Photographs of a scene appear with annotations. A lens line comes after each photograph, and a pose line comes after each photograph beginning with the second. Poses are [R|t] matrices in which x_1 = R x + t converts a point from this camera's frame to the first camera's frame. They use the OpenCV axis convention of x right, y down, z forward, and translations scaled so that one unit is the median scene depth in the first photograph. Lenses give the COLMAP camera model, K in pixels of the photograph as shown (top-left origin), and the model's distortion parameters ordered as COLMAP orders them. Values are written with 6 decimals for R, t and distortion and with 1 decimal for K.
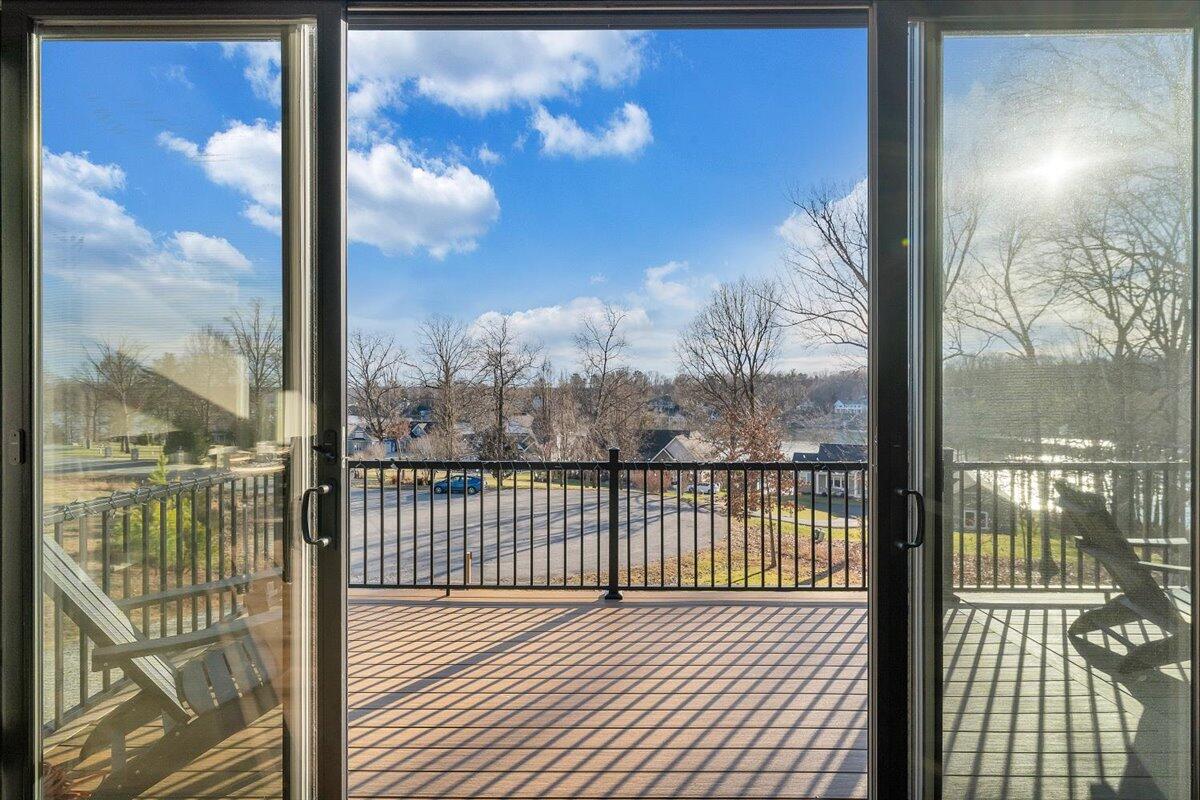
lens RADIAL K [[599.0, 0, 592.3], [0, 599.0, 397.2], [0, 0, 1]] dist [-0.000770, 0.008160]
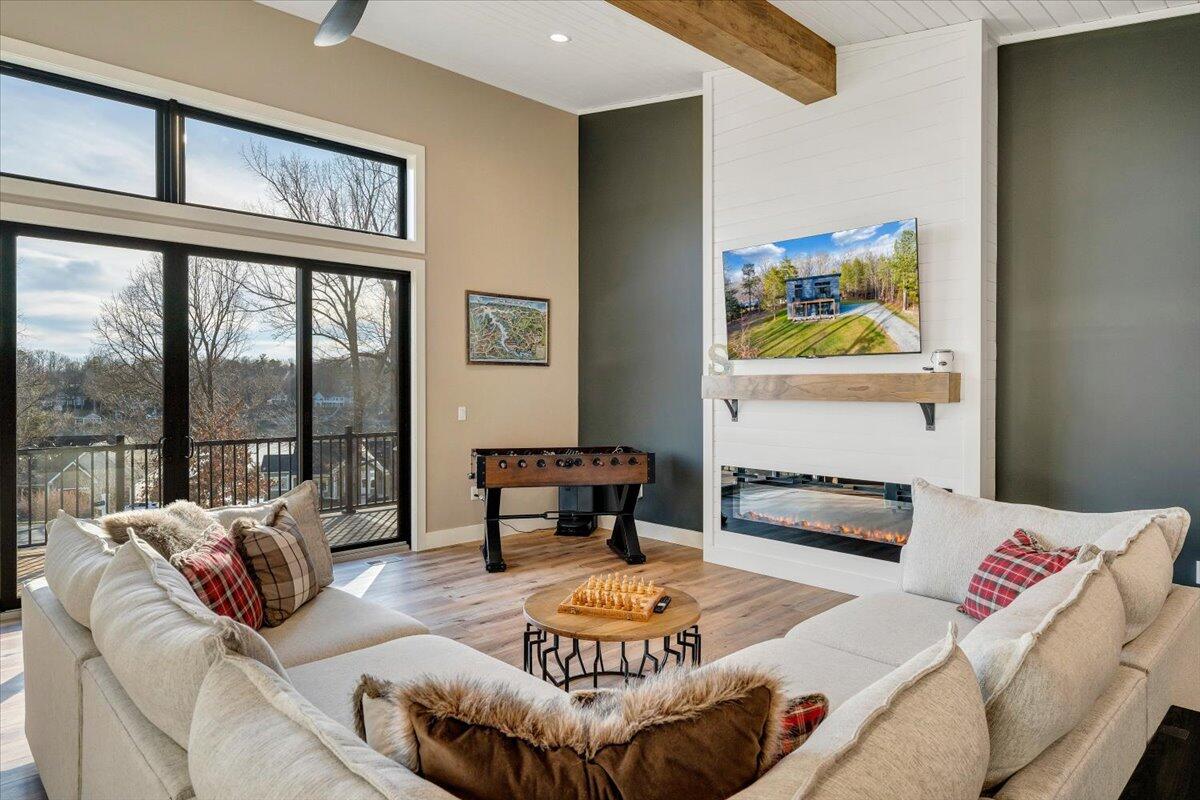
lens RADIAL K [[706.8, 0, 594.0], [0, 706.8, 394.6], [0, 0, 1]] dist [-0.001494, 0.000185]
pose [[0.724049, -0.005903, 0.689723, -0.031609], [0.000173, 0.999965, 0.008376, -0.002414], [-0.689748, -0.005945, 0.724025, -0.101389]]
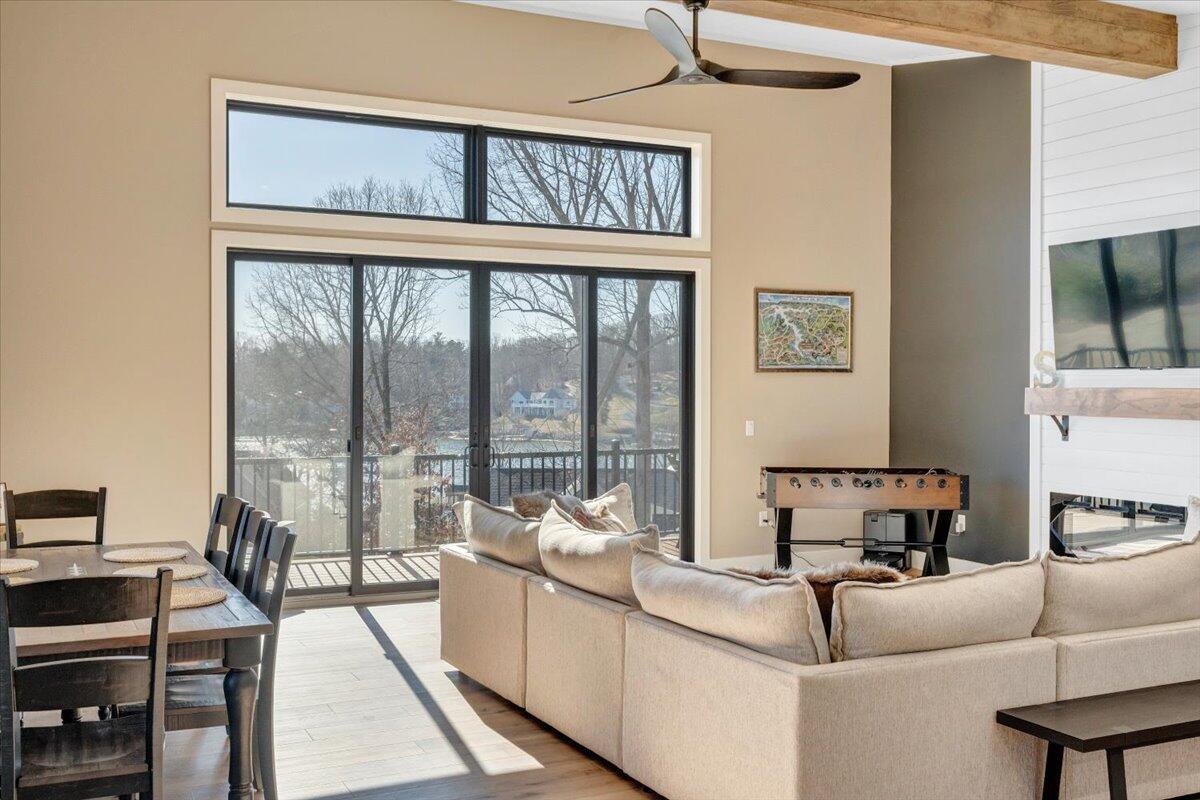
lens RADIAL K [[1185.5, 0, 598.4], [0, 1185.5, 393.6], [0, 0, 1]] dist [0.002835, -0.000273]
pose [[0.896502, -0.001930, 0.443036, -0.077300], [-0.001305, 0.999975, 0.006998, -0.005371], [-0.443038, -0.006852, 0.896477, -0.167230]]
